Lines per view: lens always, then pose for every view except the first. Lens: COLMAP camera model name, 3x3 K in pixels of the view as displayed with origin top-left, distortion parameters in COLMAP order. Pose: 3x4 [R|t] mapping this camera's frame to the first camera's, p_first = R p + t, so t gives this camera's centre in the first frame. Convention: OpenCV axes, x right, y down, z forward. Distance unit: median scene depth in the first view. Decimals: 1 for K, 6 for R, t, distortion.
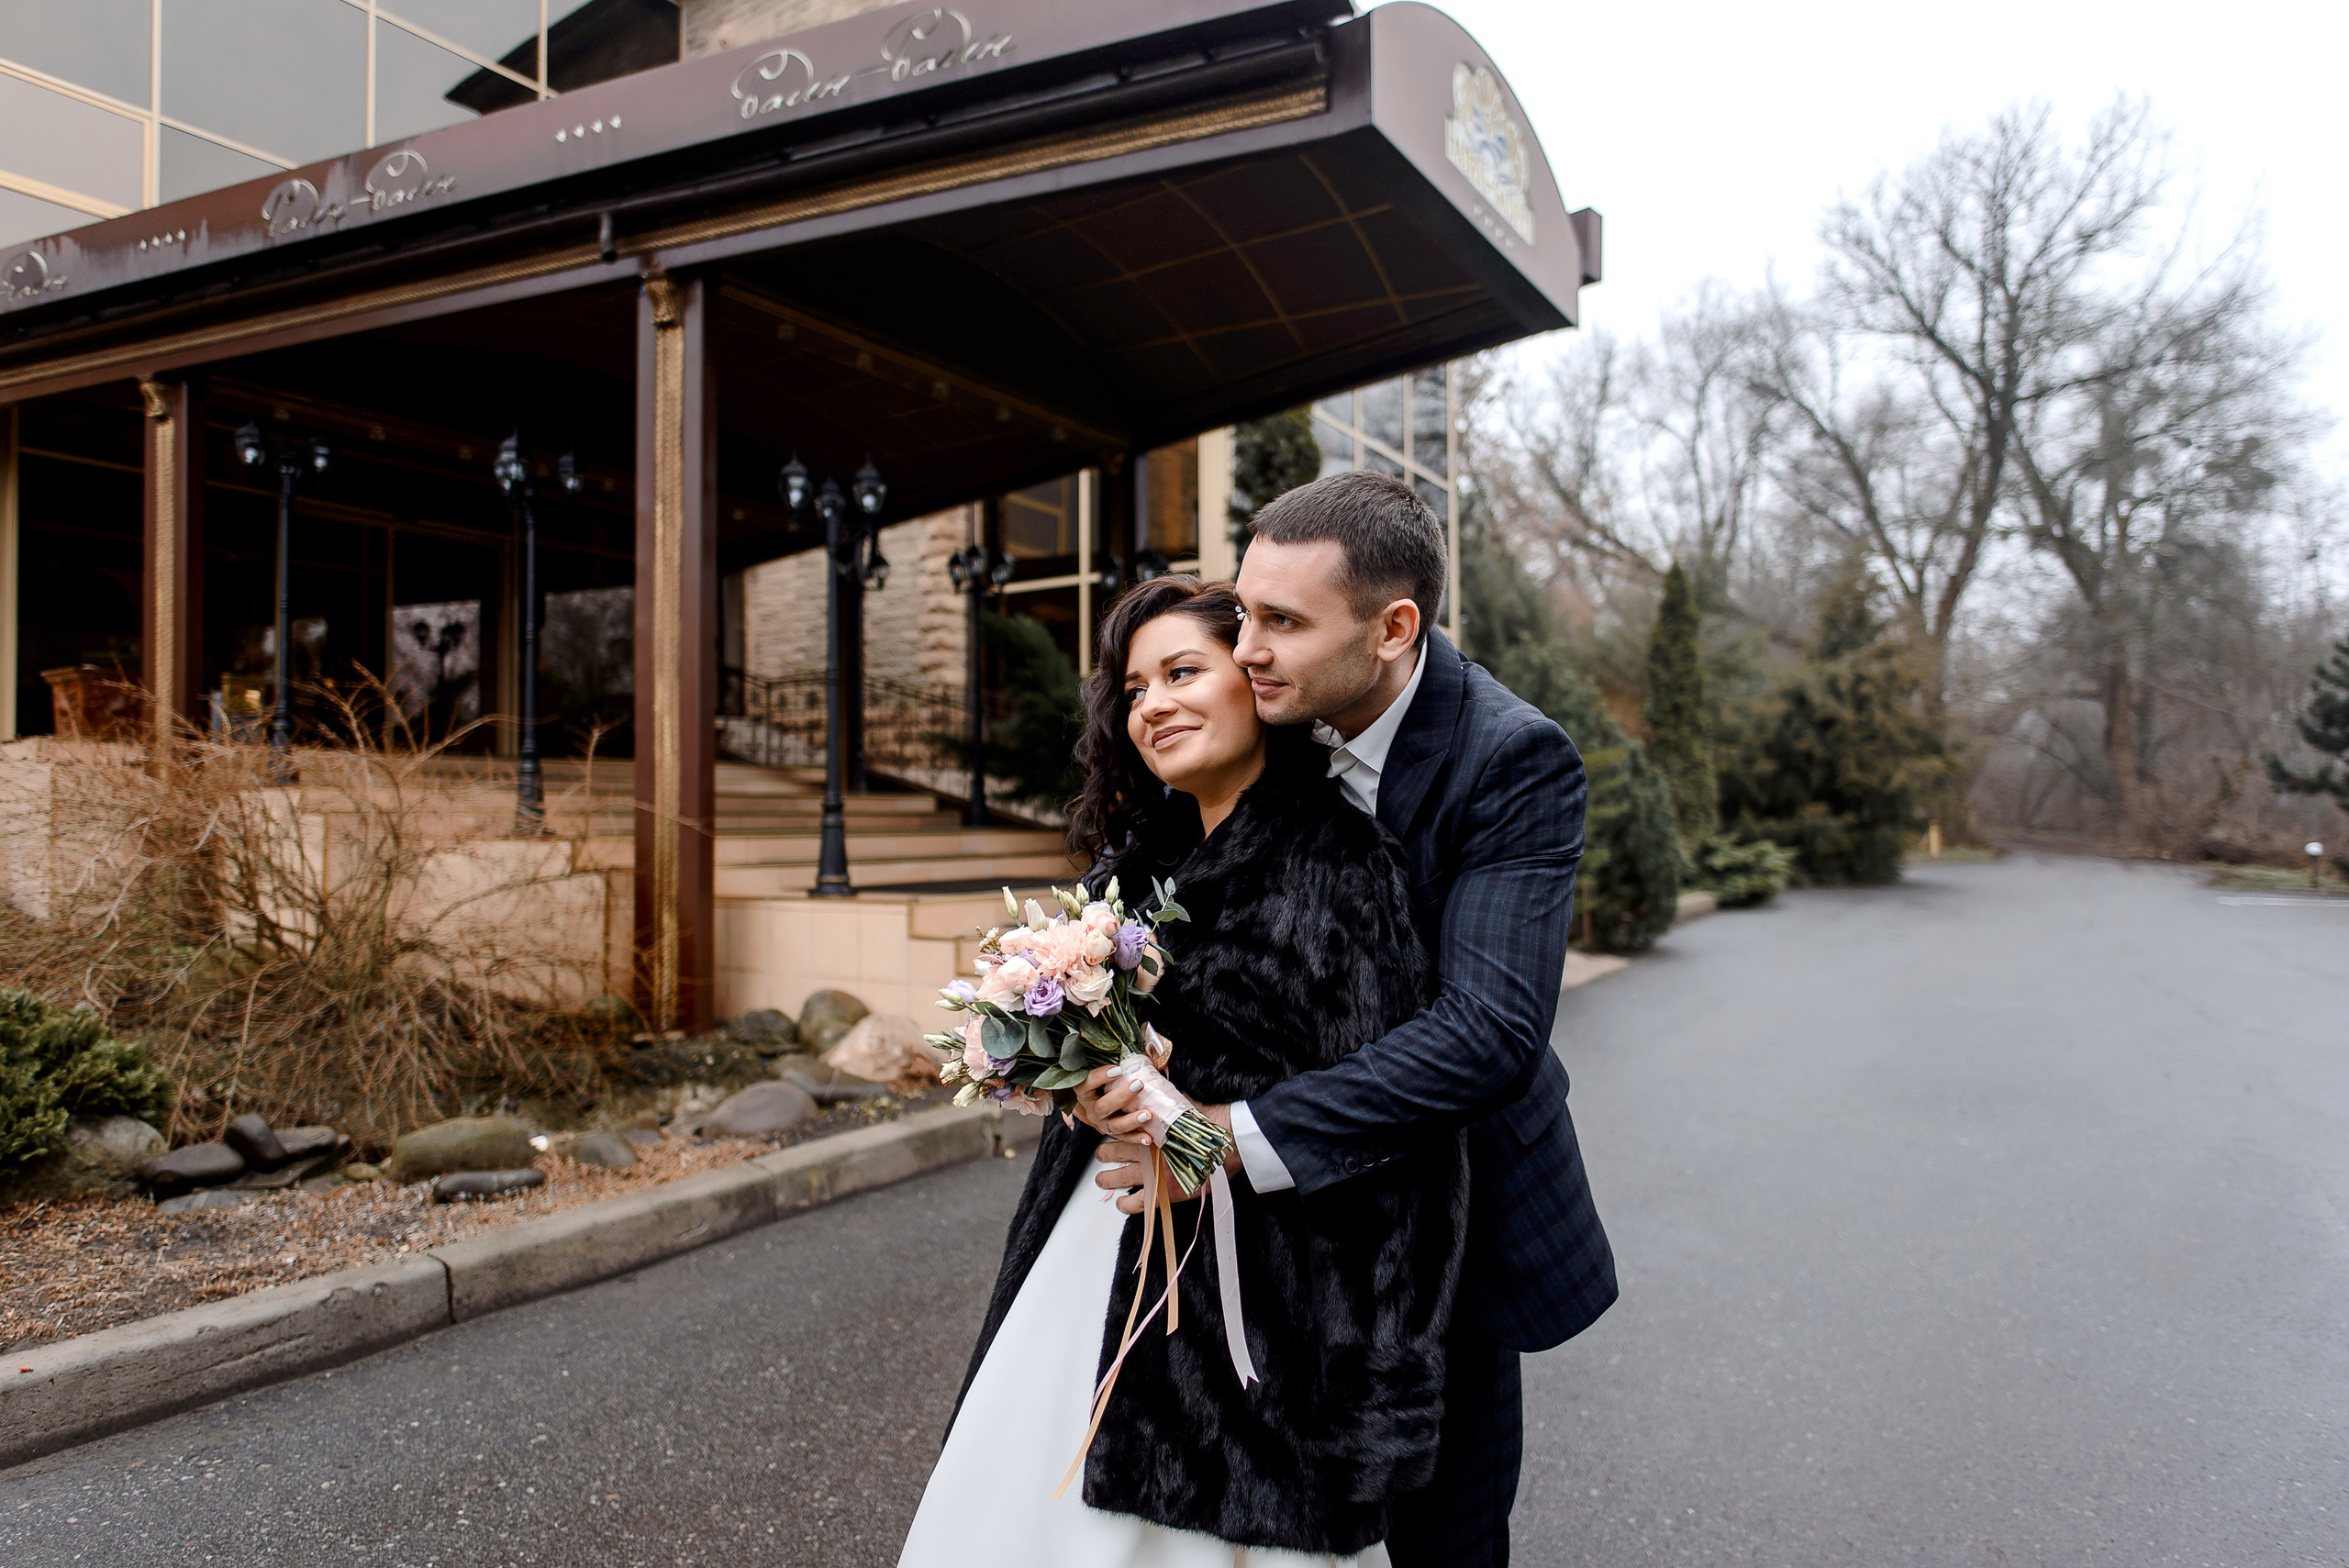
lens RADIAL K [[1368.2, 0, 1174.4], [0, 1368.2, 775.2], [0, 0, 1]] dist [0.005625, 0.000472]
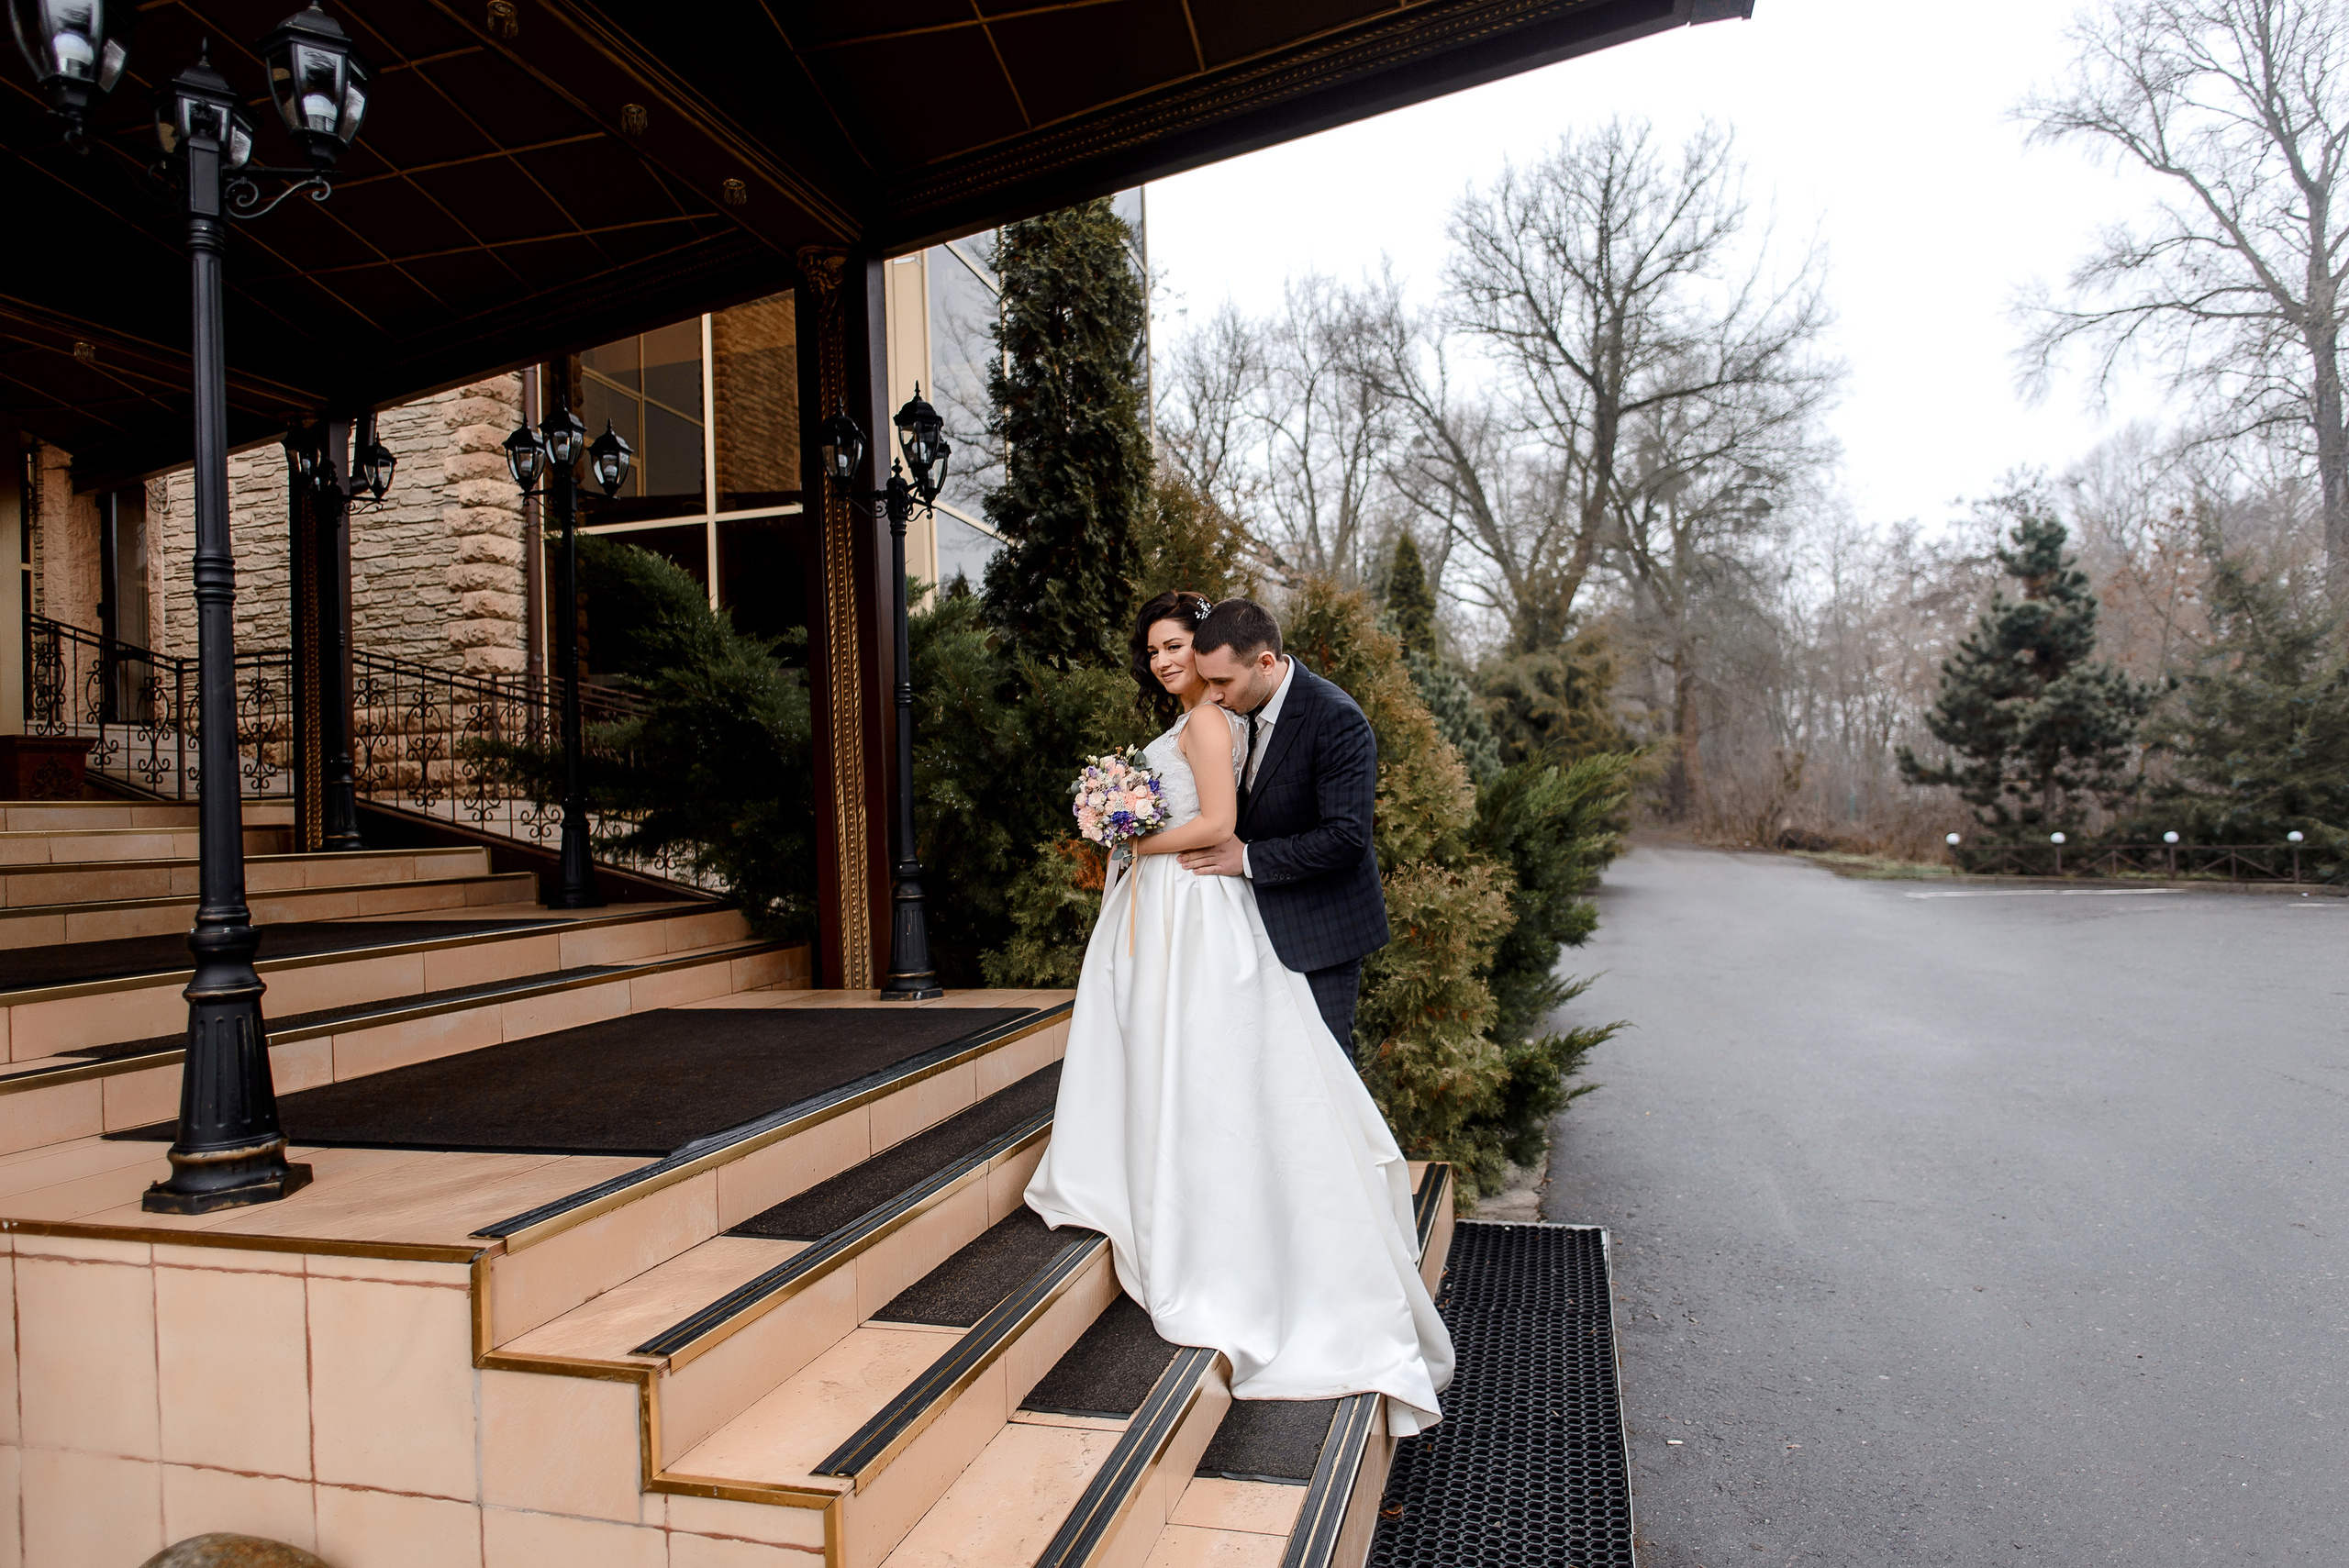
lens RADIAL K [[1368.2, 0, 1174.4], [0, 1368.2, 775.2], [0, 0, 1]] dist [0.005625, 0.000472]
pose [[0.952484, -0.020710, 0.303884, -0.053432], [0.022897, 0.999731, -0.003636, -0.004999], [-0.303727, 0.010421, 0.952702, 0.255256]]
